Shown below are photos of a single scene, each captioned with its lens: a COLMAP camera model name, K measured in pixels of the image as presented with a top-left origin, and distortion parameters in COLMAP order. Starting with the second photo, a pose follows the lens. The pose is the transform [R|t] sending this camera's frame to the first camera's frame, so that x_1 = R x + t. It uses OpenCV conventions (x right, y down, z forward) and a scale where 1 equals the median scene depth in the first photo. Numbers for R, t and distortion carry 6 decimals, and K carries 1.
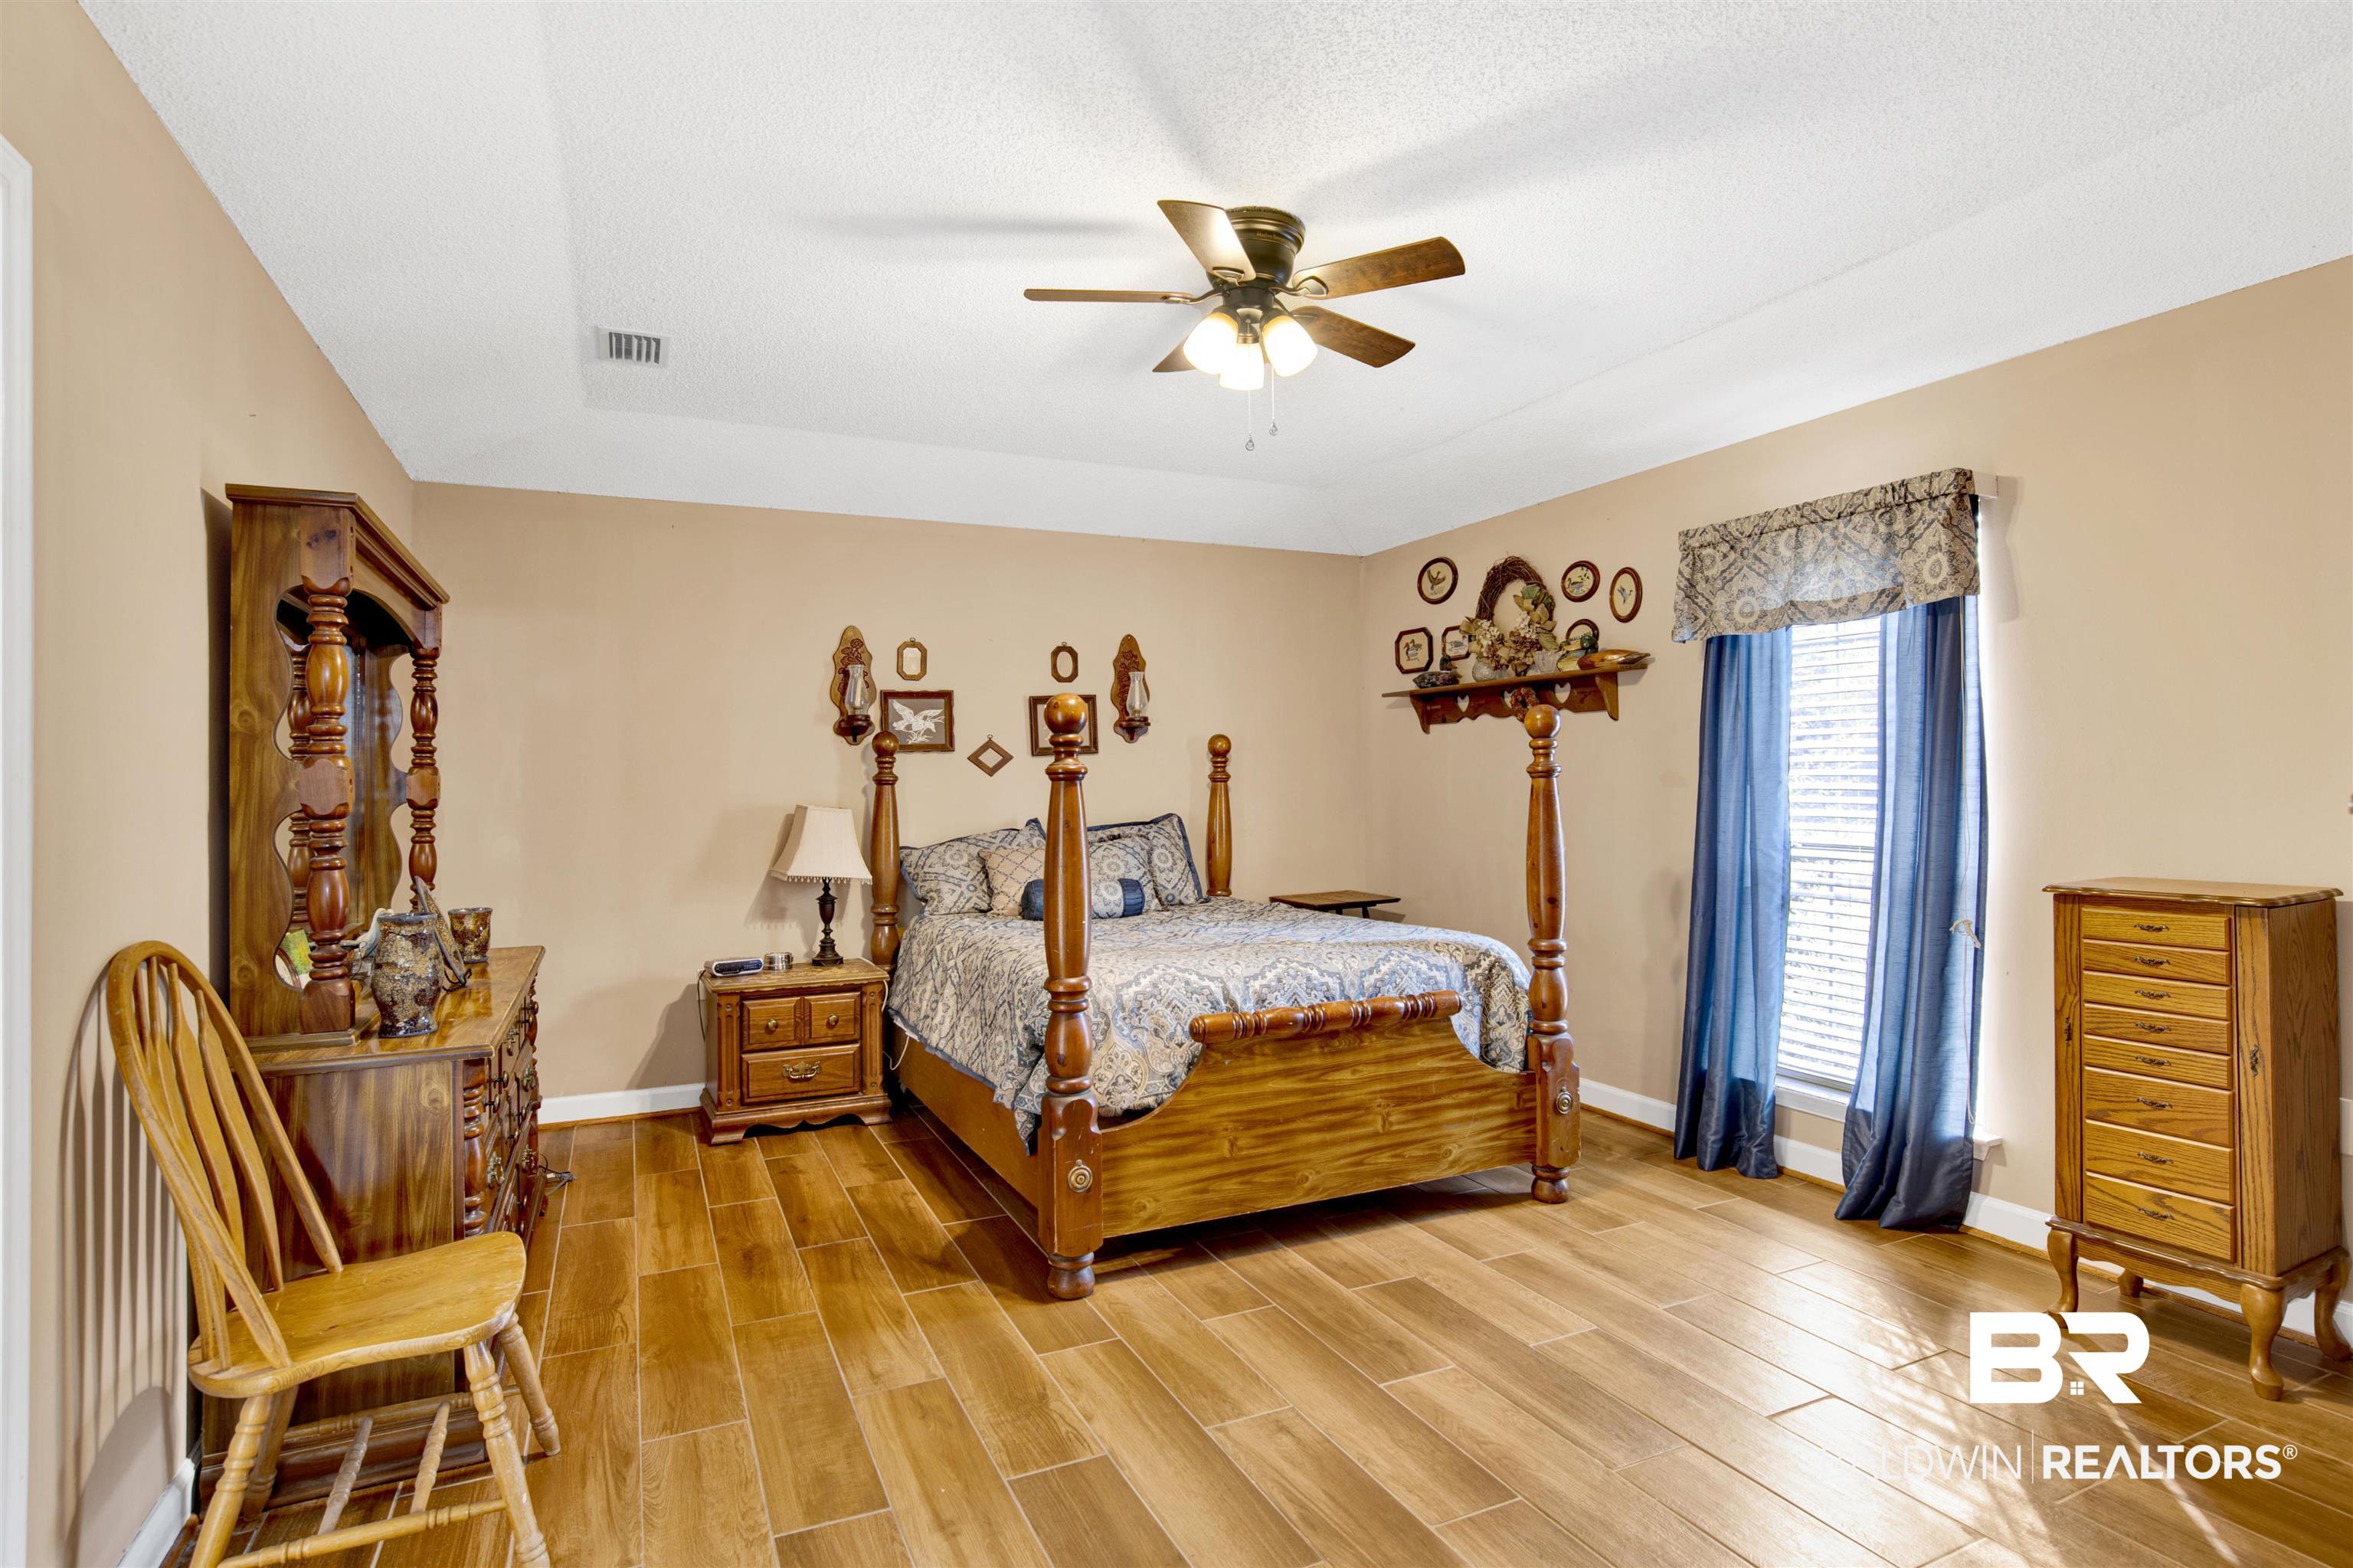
lens RADIAL K [[1233.4, 0, 1188.5], [0, 1233.4, 774.4], [0, 0, 1]] dist [-0.058272, 0.020046]
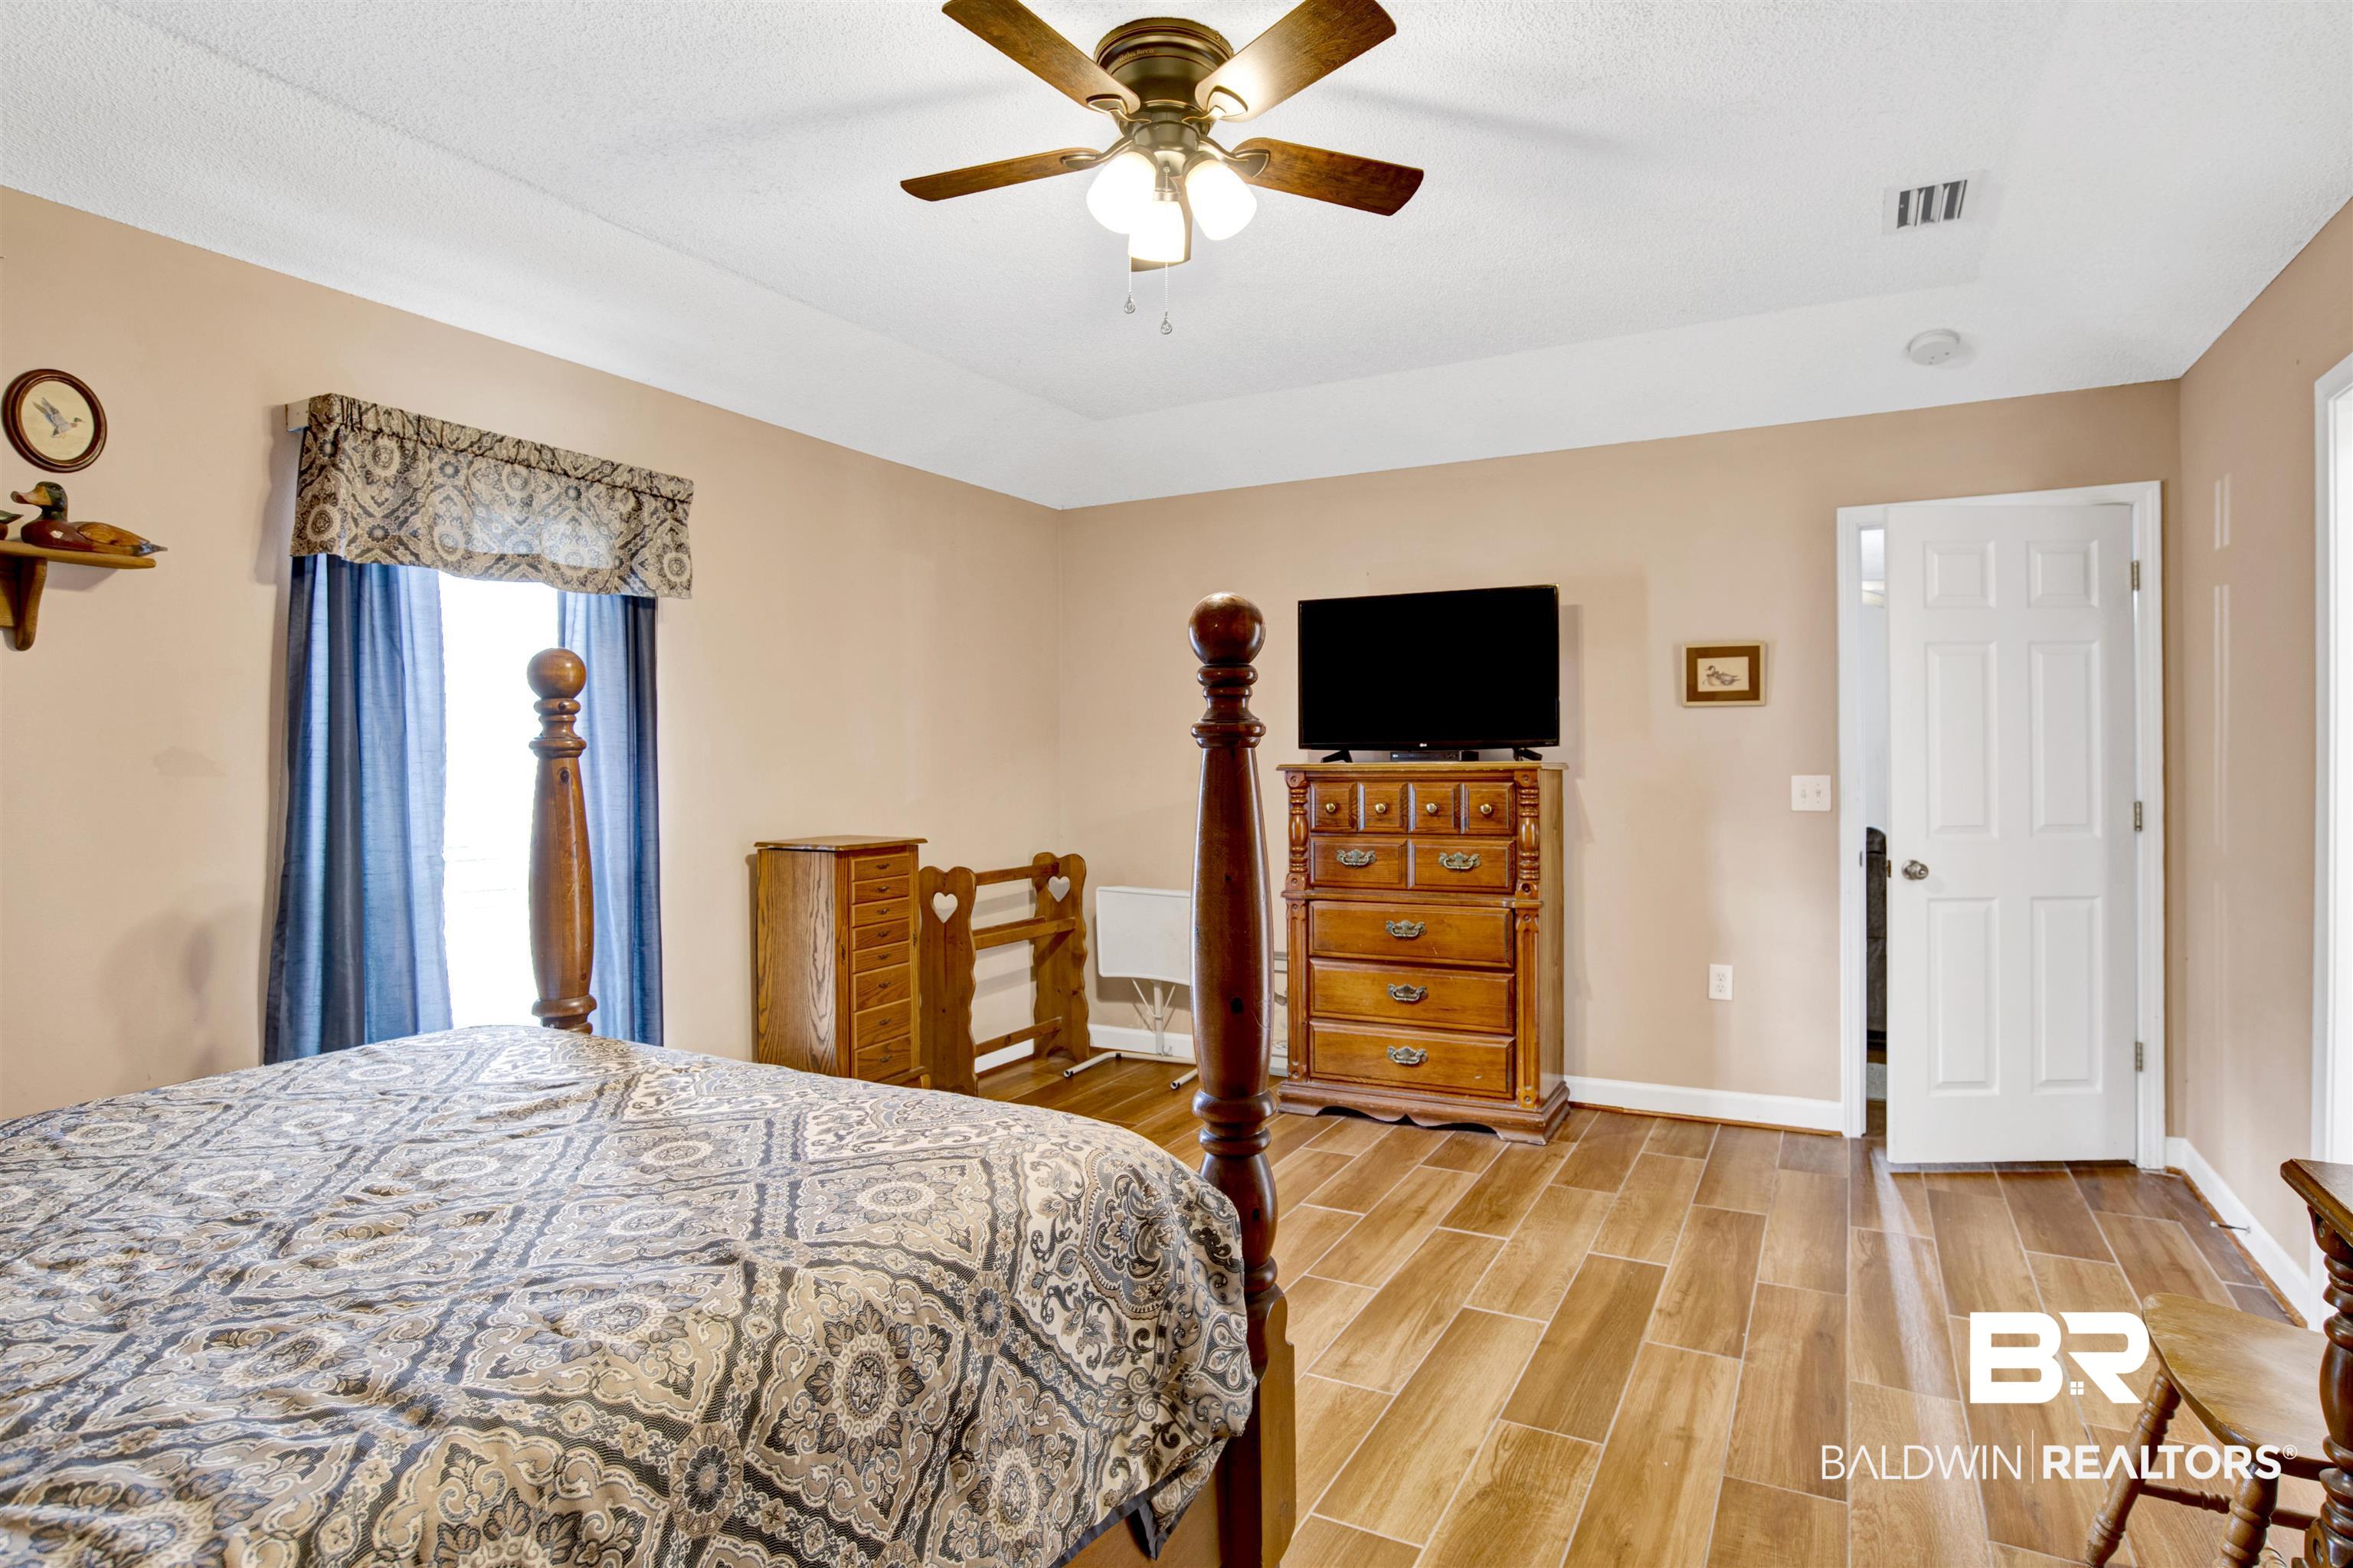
lens RADIAL K [[1233.4, 0, 1193.7], [0, 1233.4, 784.7], [0, 0, 1]] dist [-0.058272, 0.020046]
pose [[-0.606717, -0.004963, 0.794903, -0.460310], [-0.003098, 0.999988, 0.003879, 0.013572], [-0.794912, -0.000109, -0.606724, 1.163512]]
